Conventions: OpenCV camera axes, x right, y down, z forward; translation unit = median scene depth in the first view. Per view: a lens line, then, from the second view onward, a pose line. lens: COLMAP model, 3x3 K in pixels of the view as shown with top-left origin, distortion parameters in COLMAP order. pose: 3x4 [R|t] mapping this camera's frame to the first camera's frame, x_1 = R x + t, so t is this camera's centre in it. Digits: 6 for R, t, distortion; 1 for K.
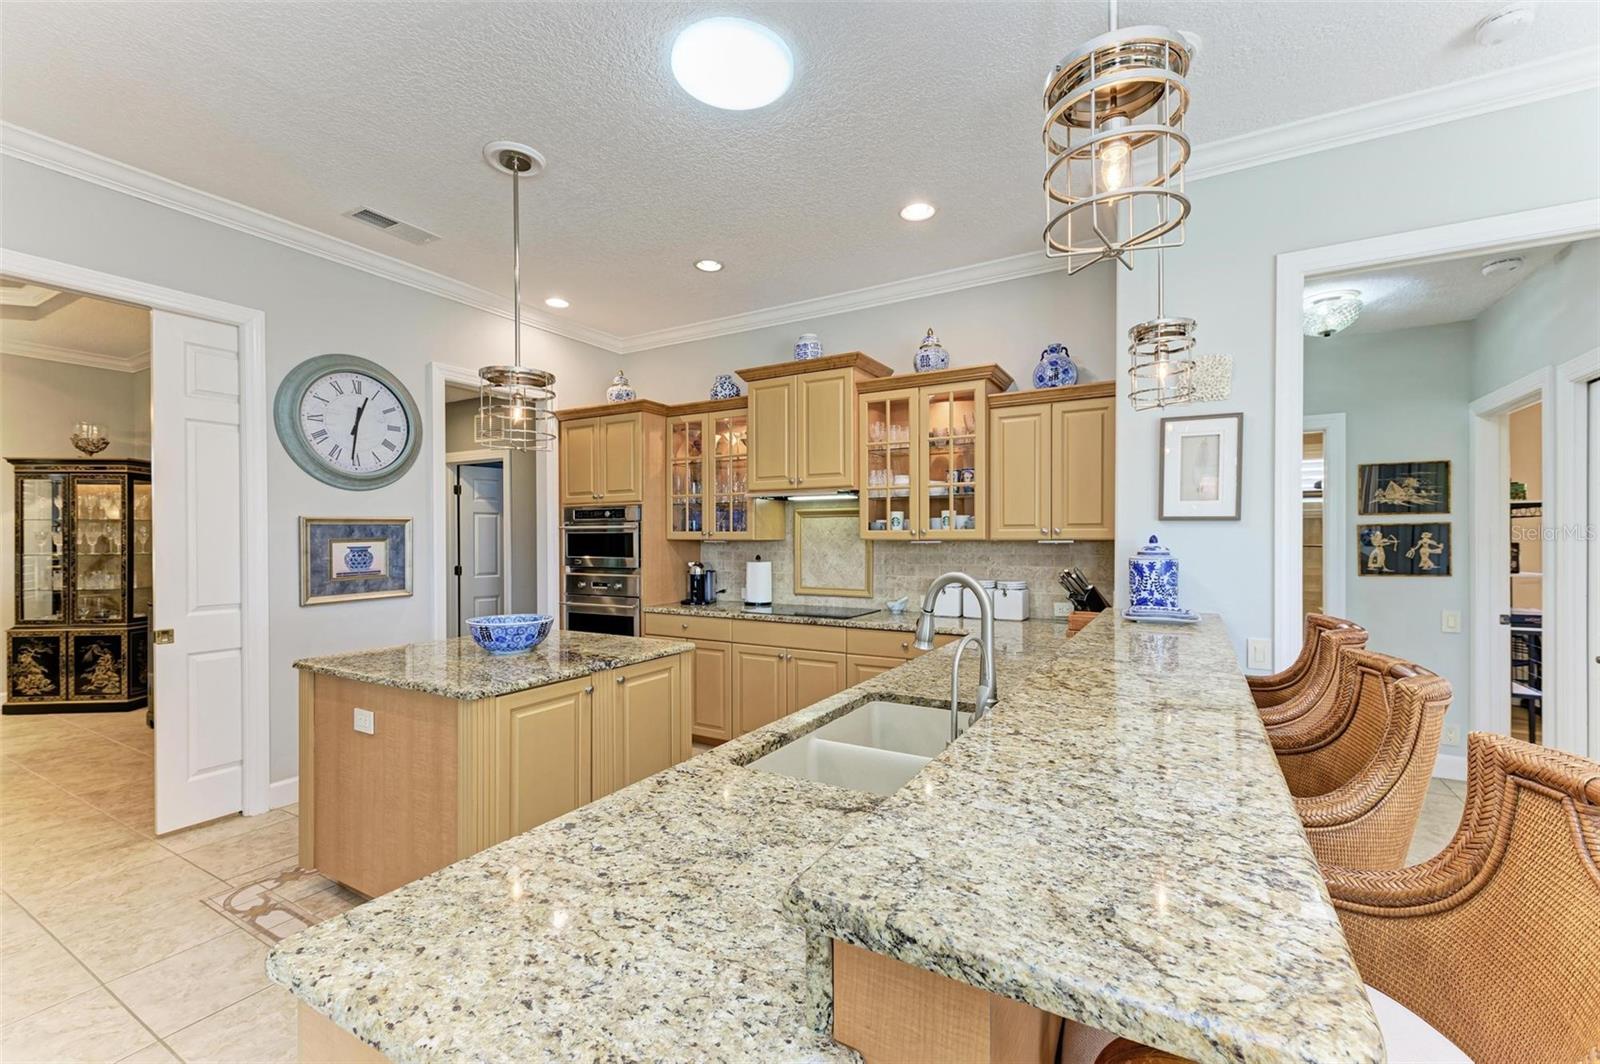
lens RADIAL K [[665.9, 0, 828.9], [0, 665.9, 545.1], [0, 0, 1]] dist [0.010268, -0.004629]
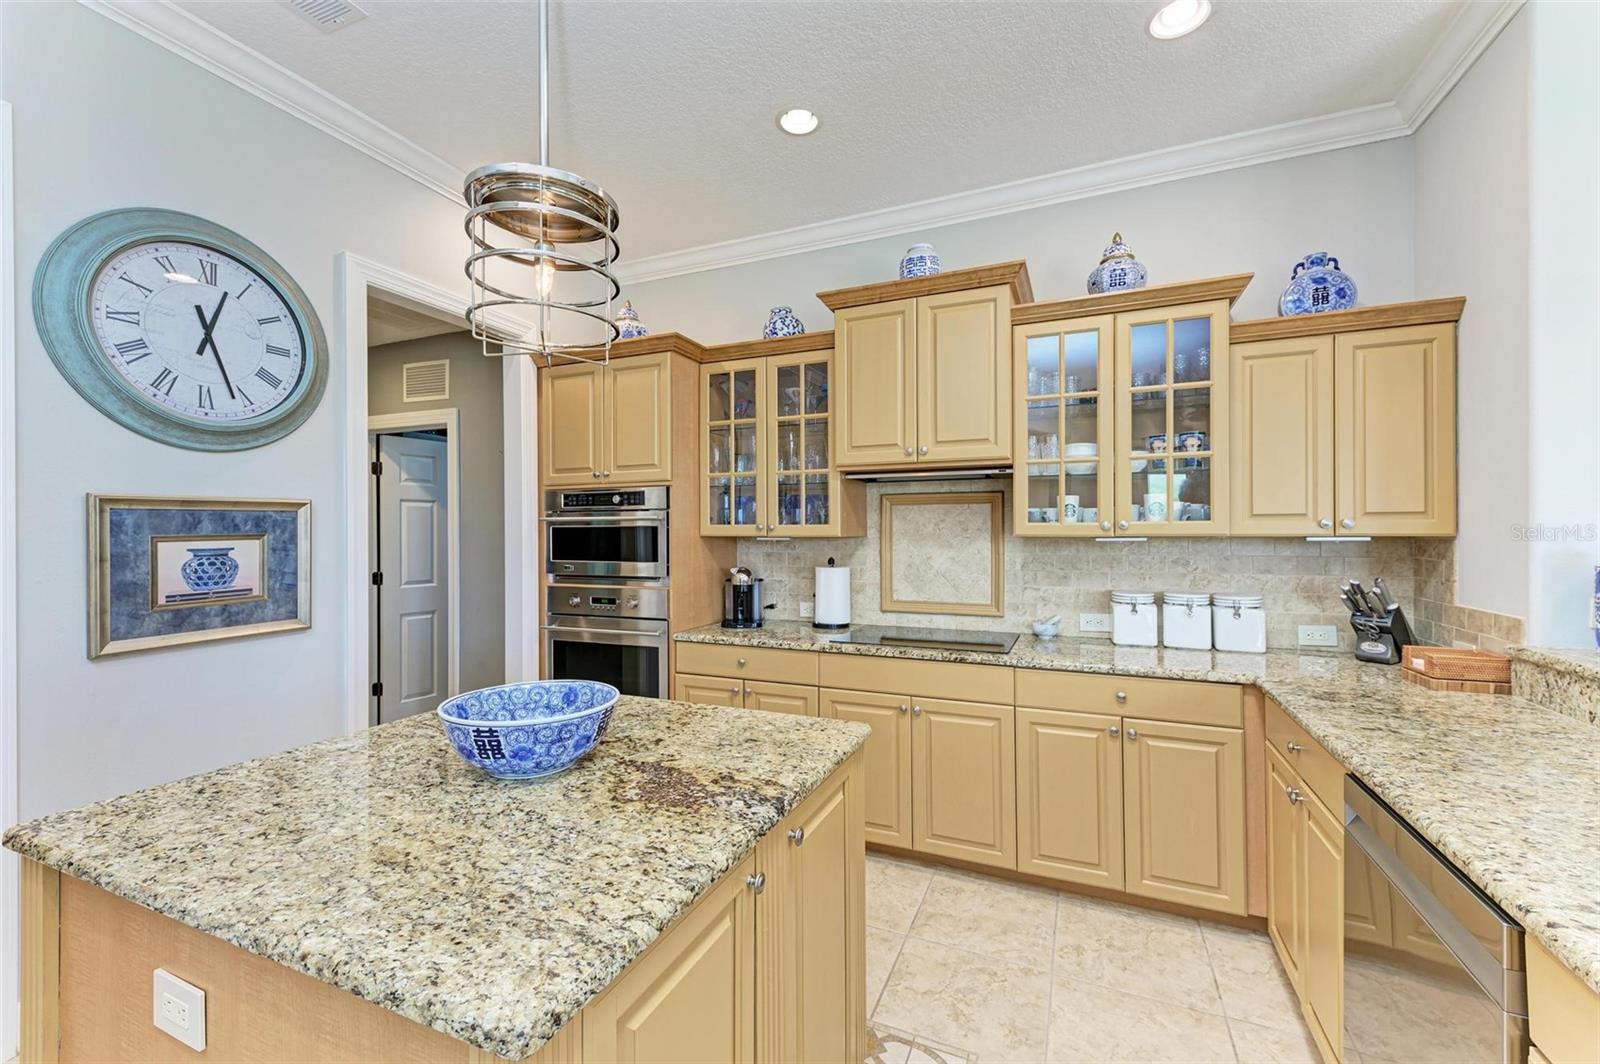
lens RADIAL K [[665.9, 0, 842.5], [0, 665.9, 538.9], [0, 0, 1]] dist [0.010268, -0.004629]
pose [[0.993267, -0.000654, 0.115843, -0.199676], [0.001216, 0.999988, -0.004779, -0.002090], [-0.115839, 0.004888, 0.993256, 0.317220]]
